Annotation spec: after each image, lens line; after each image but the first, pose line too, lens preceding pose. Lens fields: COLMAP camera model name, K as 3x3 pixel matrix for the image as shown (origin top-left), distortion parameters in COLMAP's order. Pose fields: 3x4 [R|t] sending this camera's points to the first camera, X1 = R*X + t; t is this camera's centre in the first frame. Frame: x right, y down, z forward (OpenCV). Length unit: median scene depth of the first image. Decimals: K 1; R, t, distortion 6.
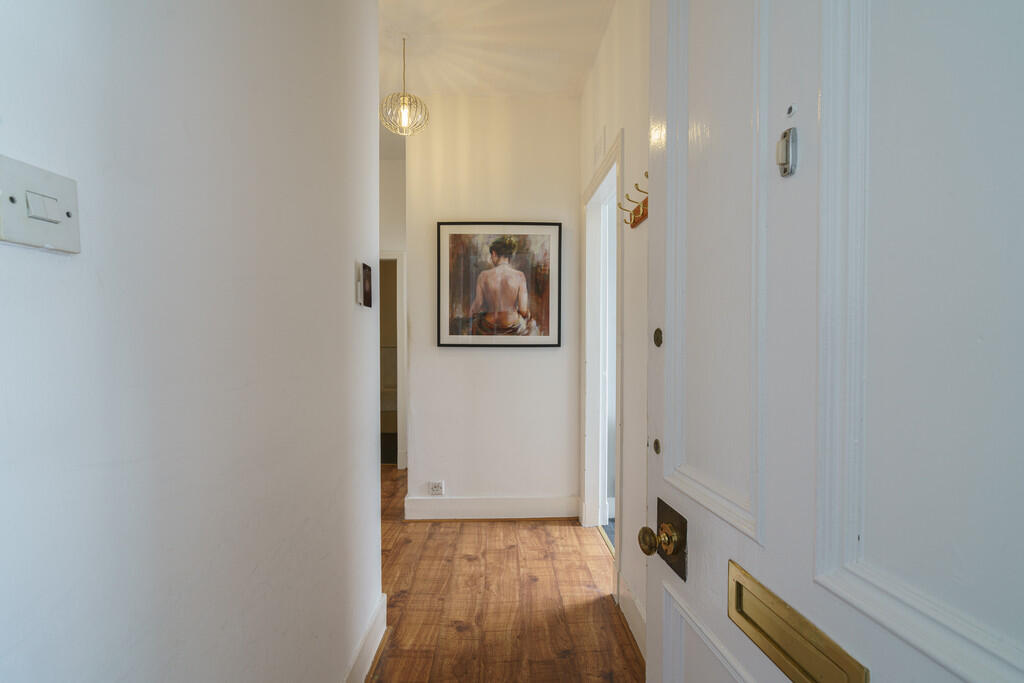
lens RADIAL K [[457.2, 0, 512.0], [0, 457.2, 341.5], [0, 0, 1]] dist [-0.011998, 0.000583]
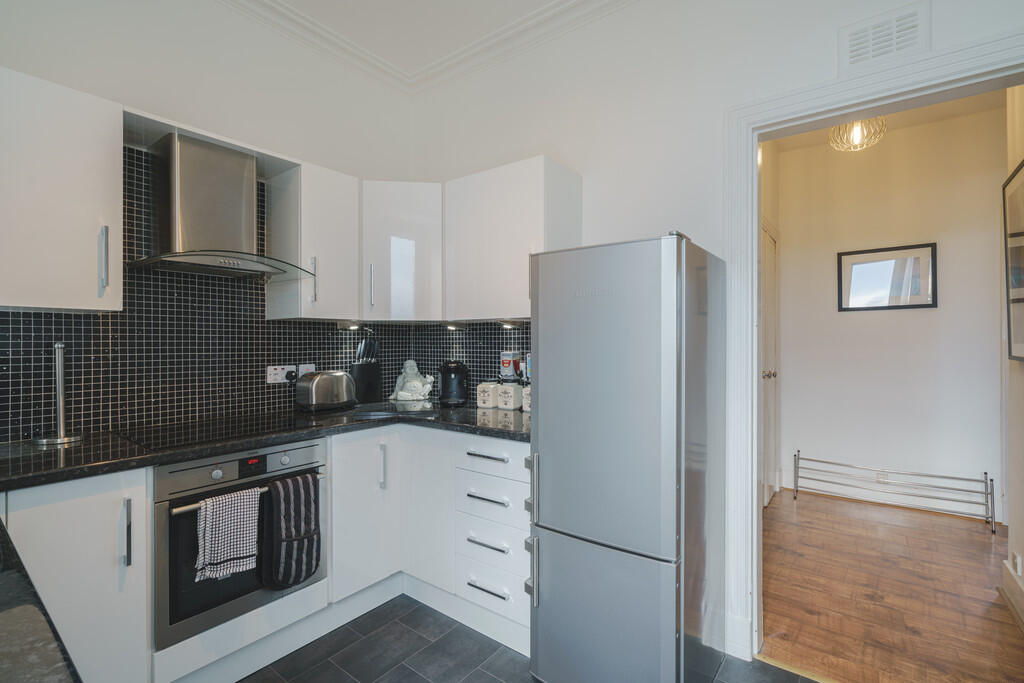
lens RADIAL K [[457.2, 0, 512.0], [0, 457.2, 341.5], [0, 0, 1]] dist [-0.011998, 0.000583]
pose [[-0.629092, -0.003191, -0.777324, 1.056218], [-0.009028, 0.999954, 0.003202, -0.015582], [0.777278, 0.009032, -0.629092, 1.028500]]
